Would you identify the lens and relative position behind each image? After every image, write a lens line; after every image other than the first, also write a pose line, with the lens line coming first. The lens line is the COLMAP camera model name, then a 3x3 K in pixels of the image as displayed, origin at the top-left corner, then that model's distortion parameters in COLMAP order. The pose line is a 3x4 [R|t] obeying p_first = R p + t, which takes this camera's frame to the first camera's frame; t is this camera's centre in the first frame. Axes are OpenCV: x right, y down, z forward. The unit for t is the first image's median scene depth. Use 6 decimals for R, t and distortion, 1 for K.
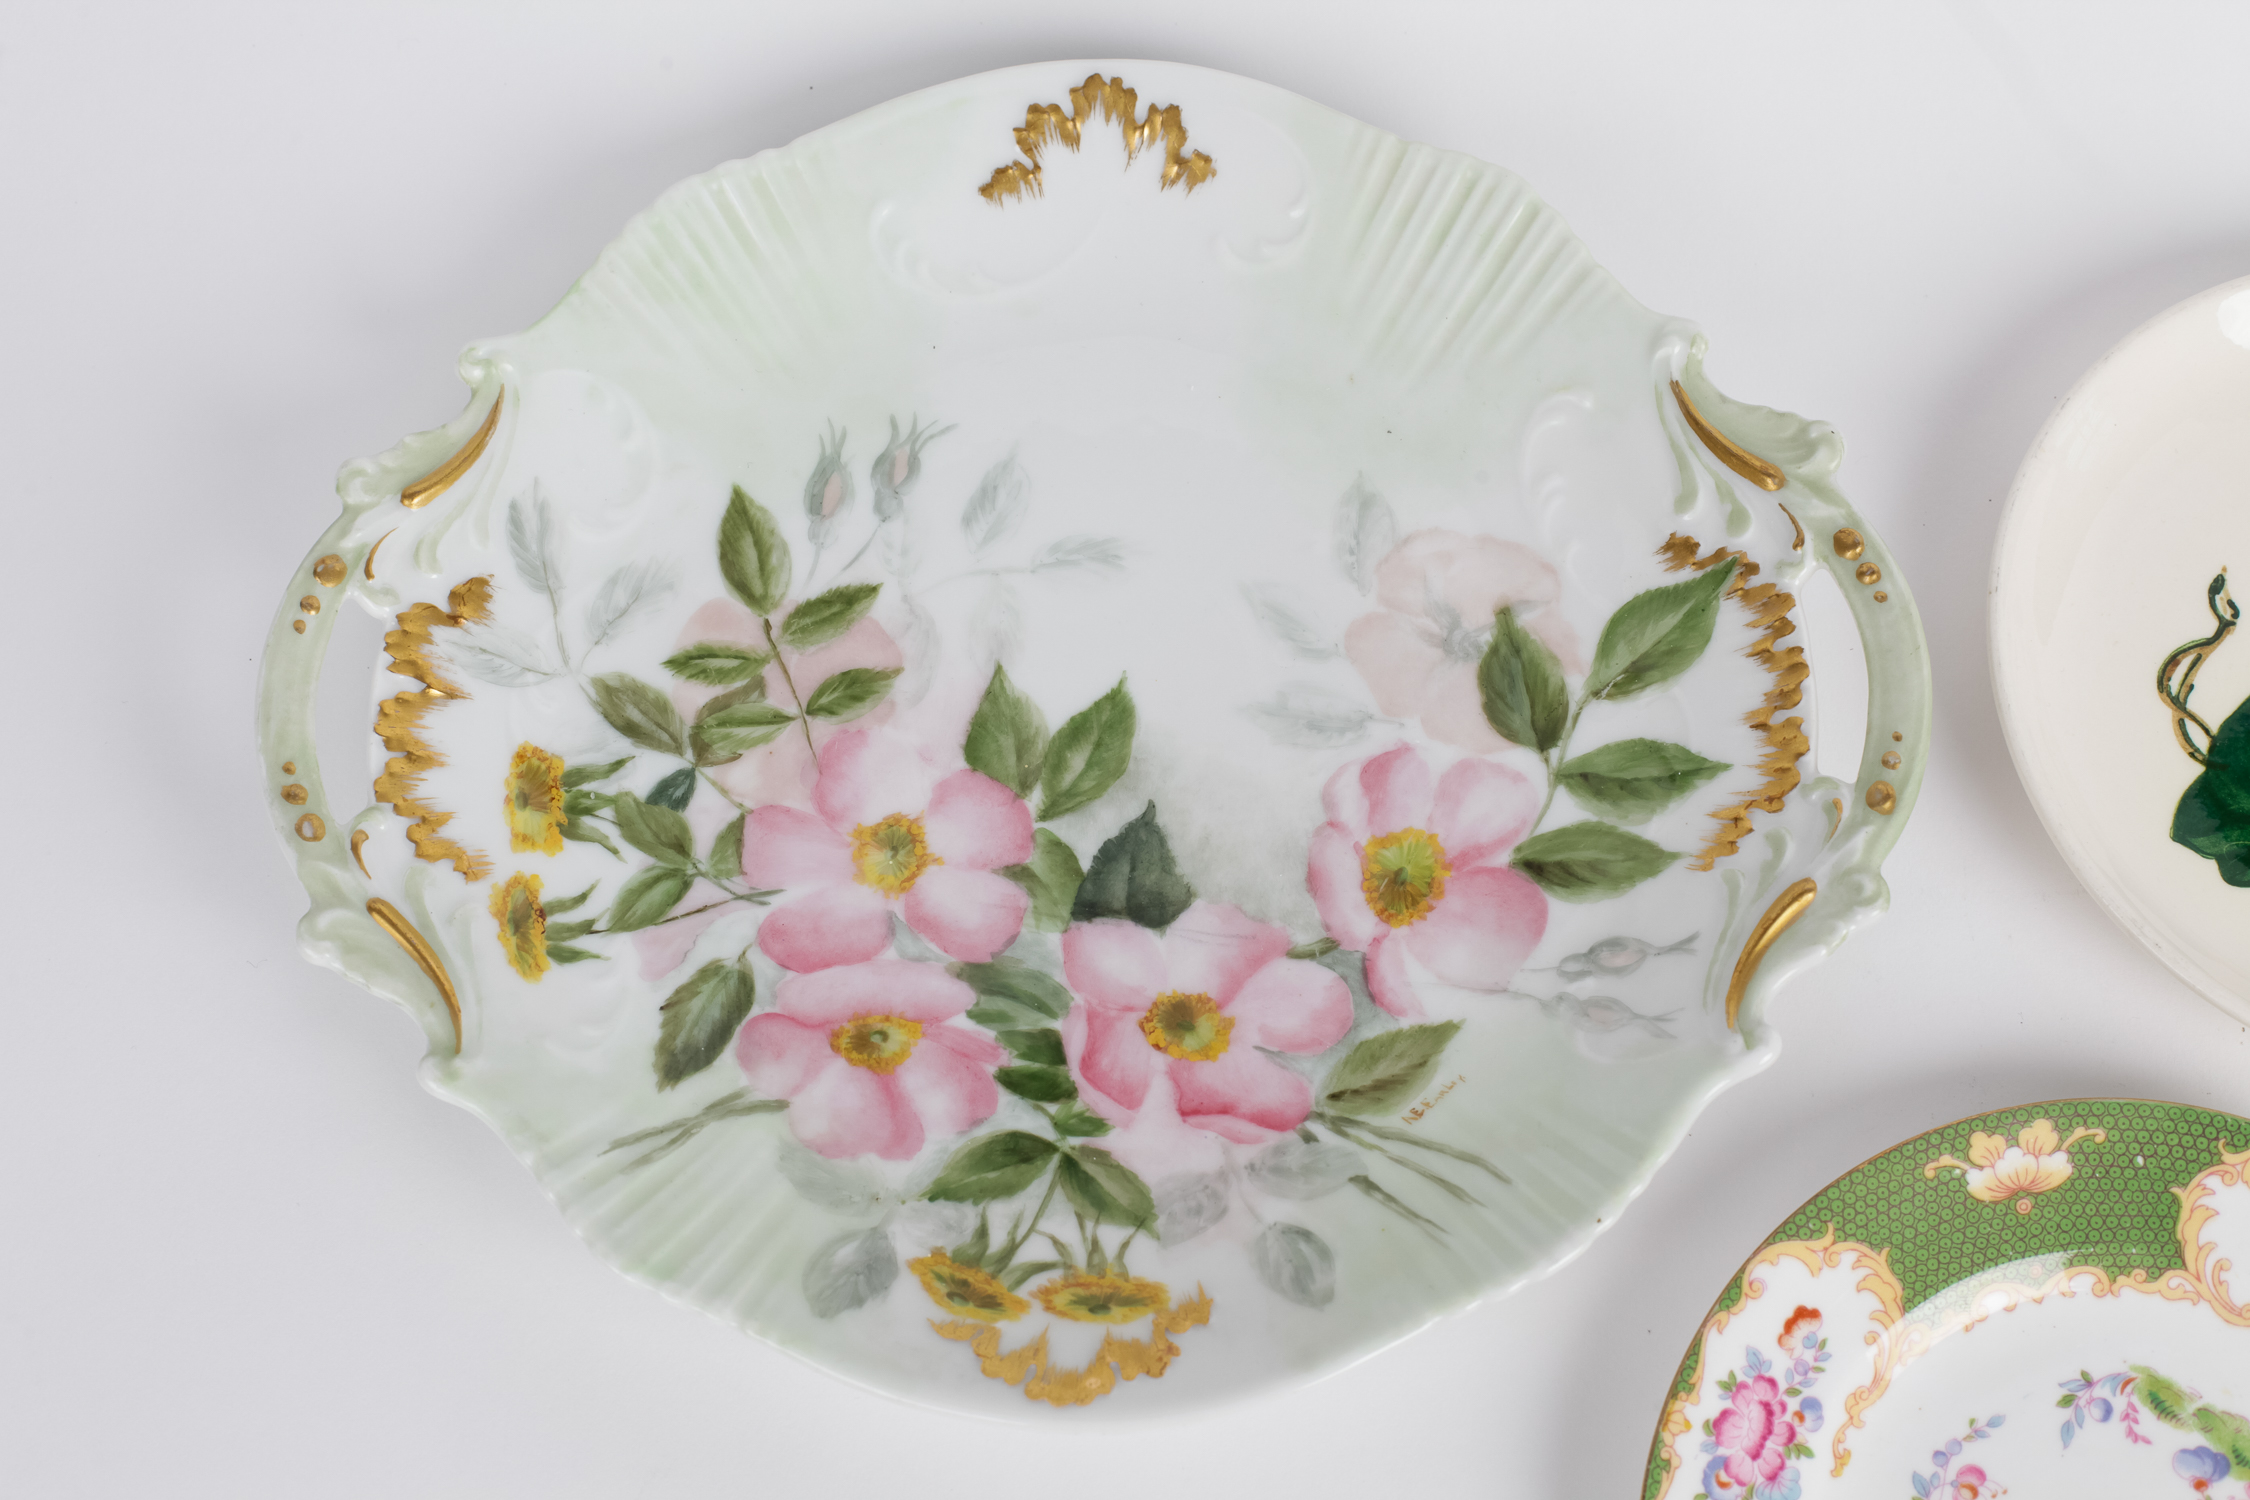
lens RADIAL K [[3453.6, 0, 1125.0], [0, 3453.6, 750.0], [0, 0, 1]] dist [-0.196308, 0.091795]
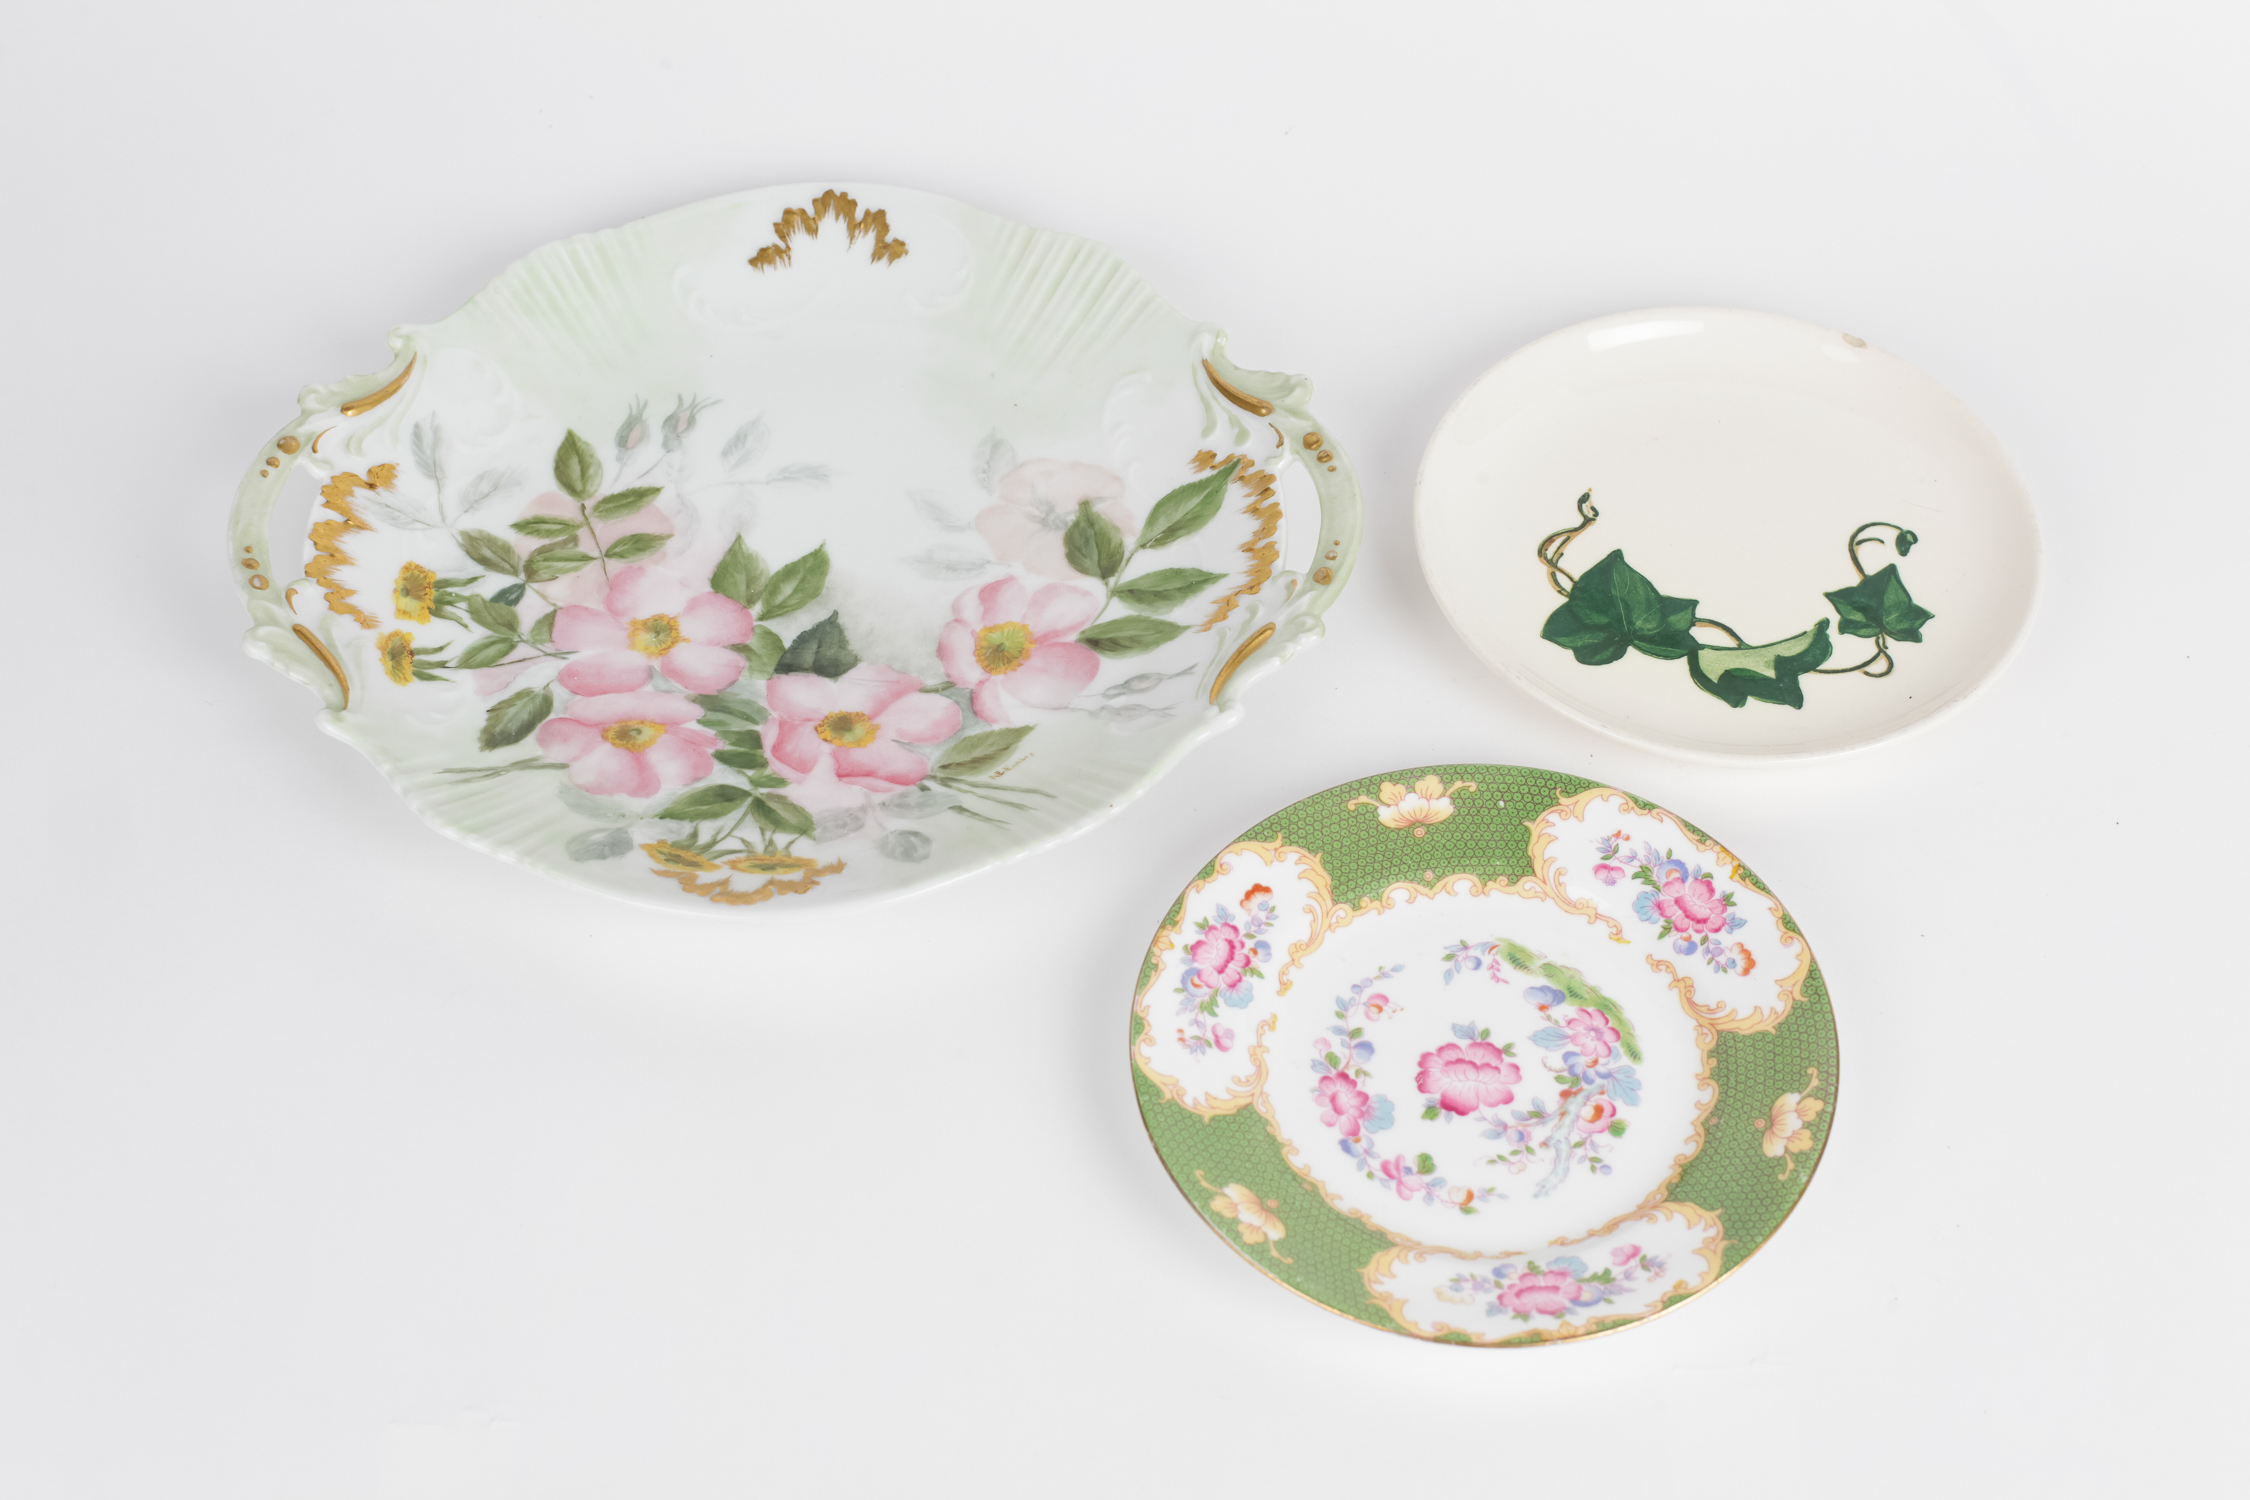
lens RADIAL K [[3388.6, 0, 1125.0], [0, 3388.6, 750.0], [0, 0, 1]] dist [-0.169957, 0.013188]
pose [[0.999747, 0.021811, 0.005454, 0.128135], [-0.019283, 0.956576, -0.290846, 0.503615], [-0.011561, 0.290667, 0.956754, -0.363638]]
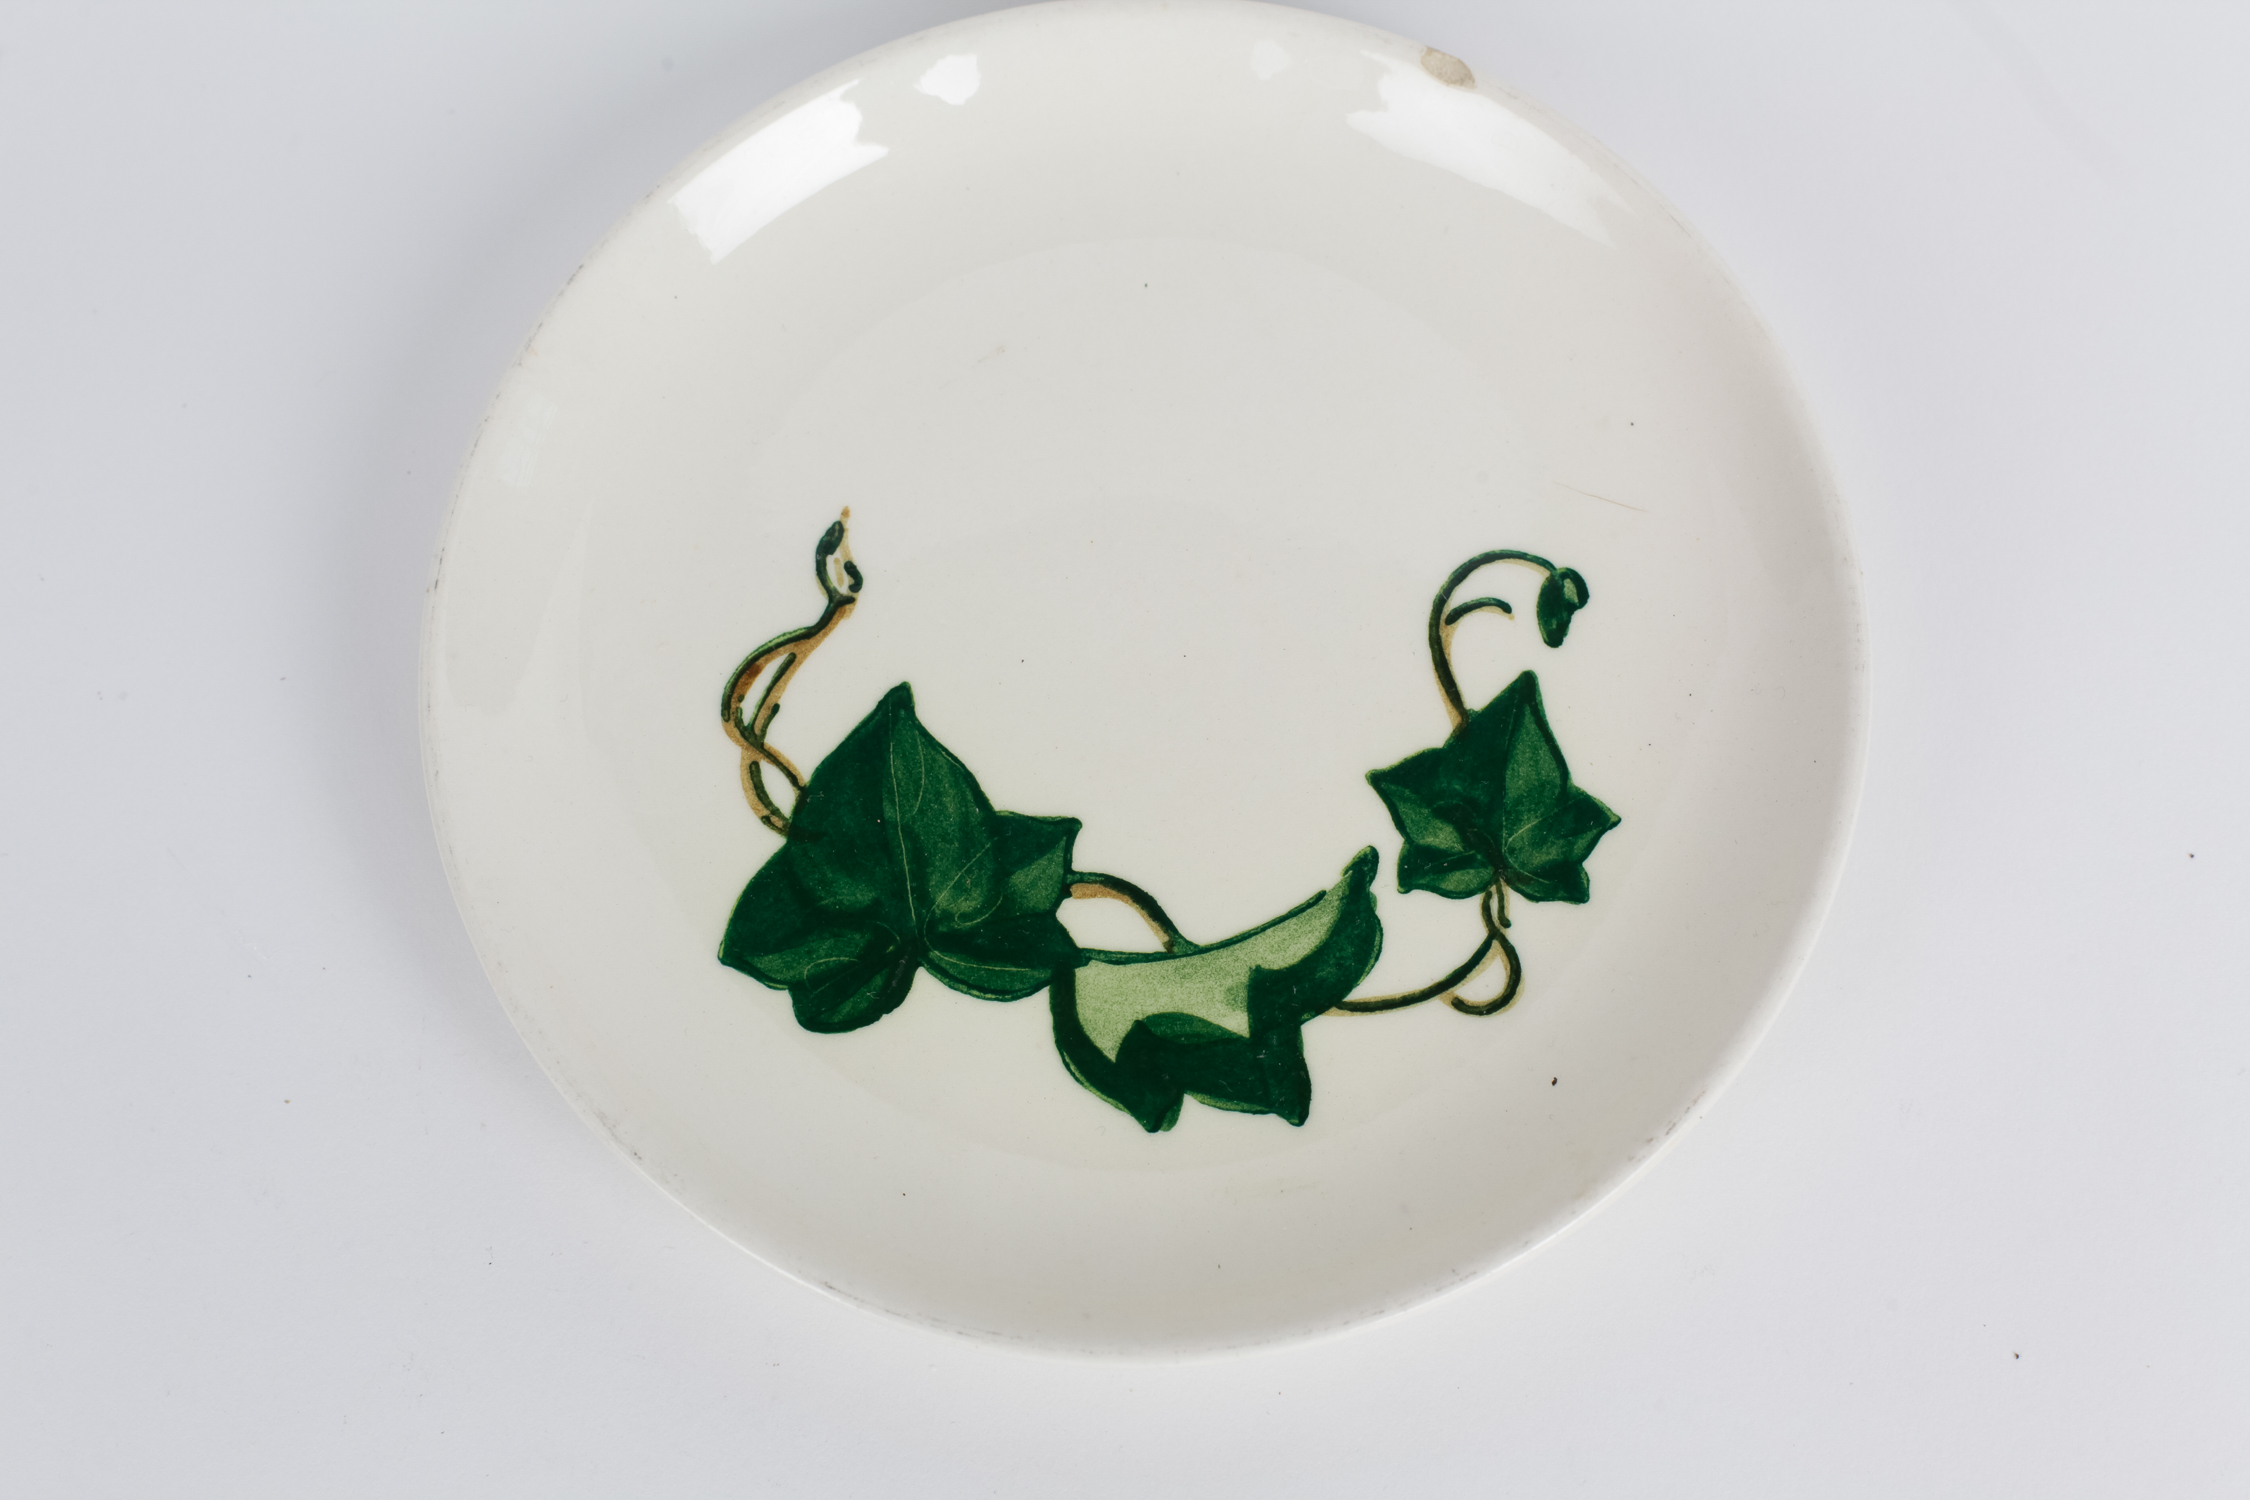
lens RADIAL K [[3537.4, 0, 1125.0], [0, 3537.4, 750.0], [0, 0, 1]] dist [-0.232166, 0.178522]
pose [[0.997395, -0.070903, 0.013268, 0.387054], [0.069530, 0.993964, 0.084858, -0.065358], [-0.019205, -0.083714, 0.996305, 0.351339]]
